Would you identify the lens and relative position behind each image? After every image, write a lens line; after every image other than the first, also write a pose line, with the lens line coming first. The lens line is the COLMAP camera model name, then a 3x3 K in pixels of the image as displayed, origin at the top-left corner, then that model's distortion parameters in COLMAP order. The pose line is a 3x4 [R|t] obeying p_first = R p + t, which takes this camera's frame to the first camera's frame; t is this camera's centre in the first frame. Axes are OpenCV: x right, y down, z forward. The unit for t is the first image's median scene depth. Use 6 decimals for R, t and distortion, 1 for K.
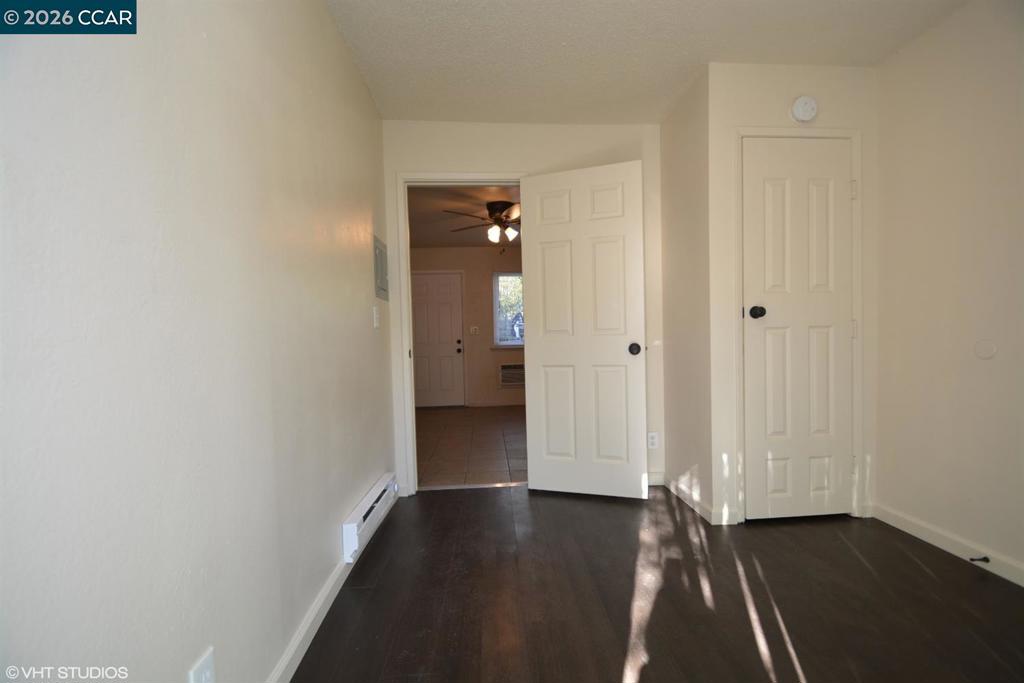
lens RADIAL K [[447.6, 0, 517.4], [0, 447.6, 353.3], [0, 0, 1]] dist [0.015577, -0.016627]
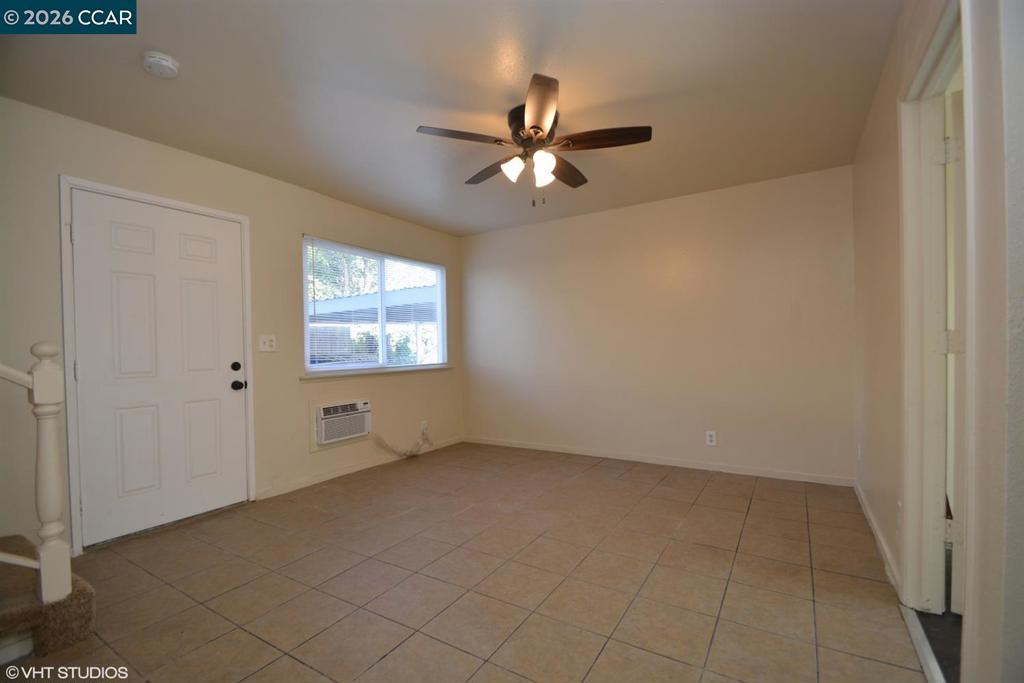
lens RADIAL K [[447.6, 0, 517.4], [0, 447.6, 353.3], [0, 0, 1]] dist [0.015577, -0.016627]
pose [[0.583274, 0.002890, 0.812270, -0.337214], [0.029057, 0.999279, -0.024421, -0.019405], [-0.811756, 0.037846, 0.582770, 0.485686]]
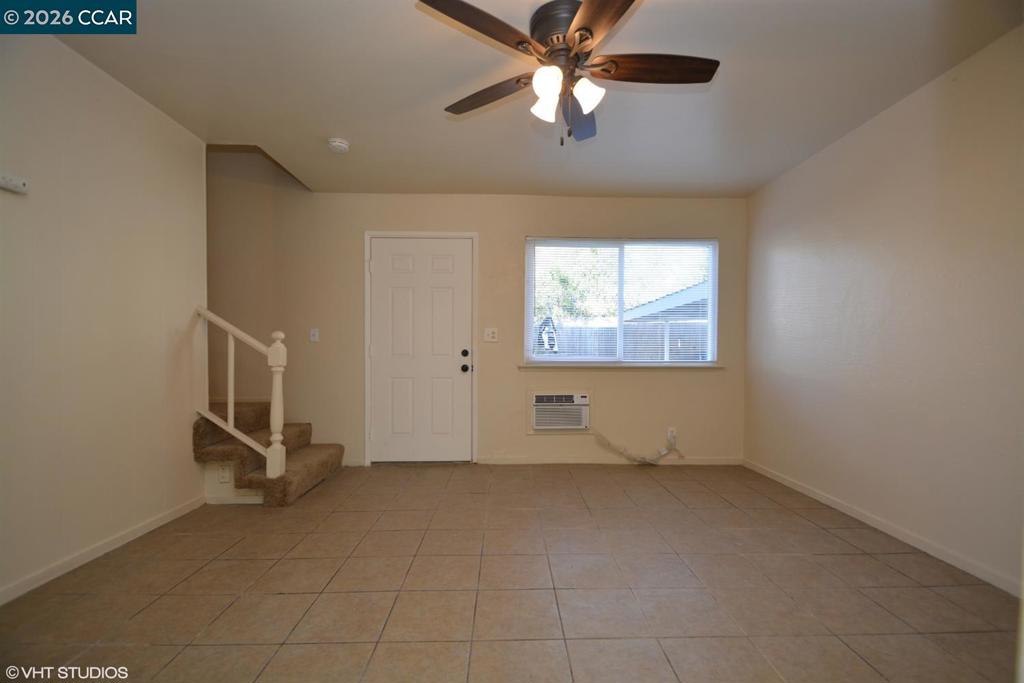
lens RADIAL K [[447.6, 0, 517.4], [0, 447.6, 353.3], [0, 0, 1]] dist [0.015577, -0.016627]
pose [[0.998828, 0.028088, -0.039425, -0.038027], [-0.028914, 0.999371, -0.020542, -0.015437], [0.038824, 0.021657, 0.999011, 0.411456]]
